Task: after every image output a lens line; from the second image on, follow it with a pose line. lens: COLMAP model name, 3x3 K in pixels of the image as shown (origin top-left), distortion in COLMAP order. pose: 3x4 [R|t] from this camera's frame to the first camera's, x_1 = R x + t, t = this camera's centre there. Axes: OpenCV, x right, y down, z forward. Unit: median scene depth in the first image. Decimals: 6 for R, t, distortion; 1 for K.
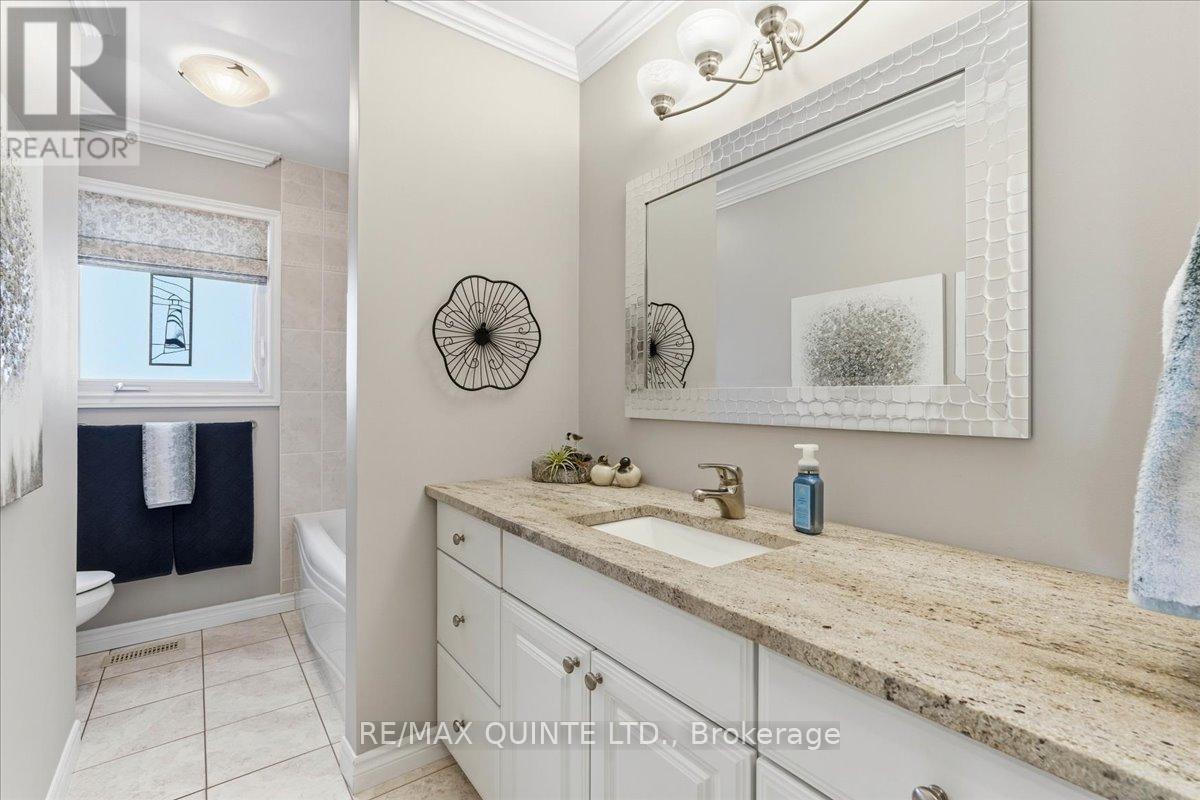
lens RADIAL K [[562.5, 0, 603.1], [0, 562.5, 394.9], [0, 0, 1]] dist [-0.011230, -0.000130]
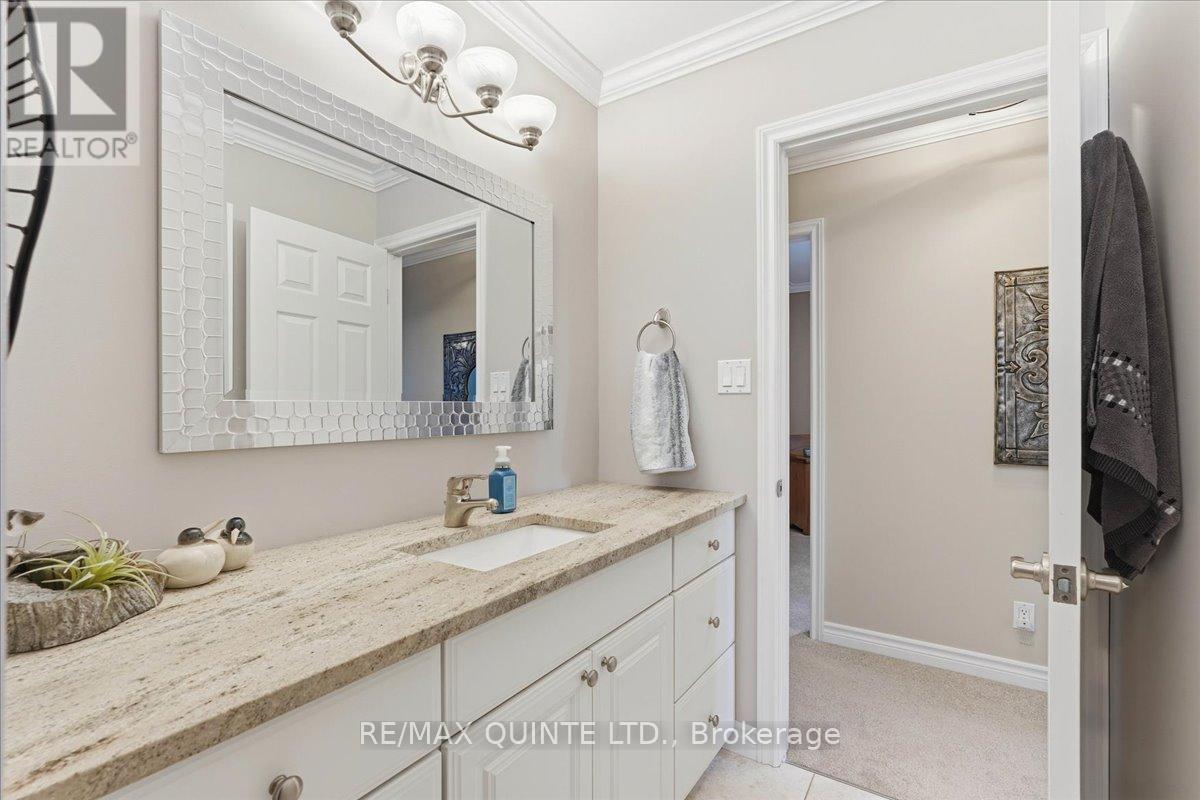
lens RADIAL K [[562.5, 0, 603.1], [0, 562.5, 394.9], [0, 0, 1]] dist [-0.011230, -0.000130]
pose [[-0.368315, 0.009152, 0.929656, -0.977628], [-0.004035, 0.999926, -0.011442, -0.017278], [-0.929692, -0.007965, -0.368251, 1.310964]]
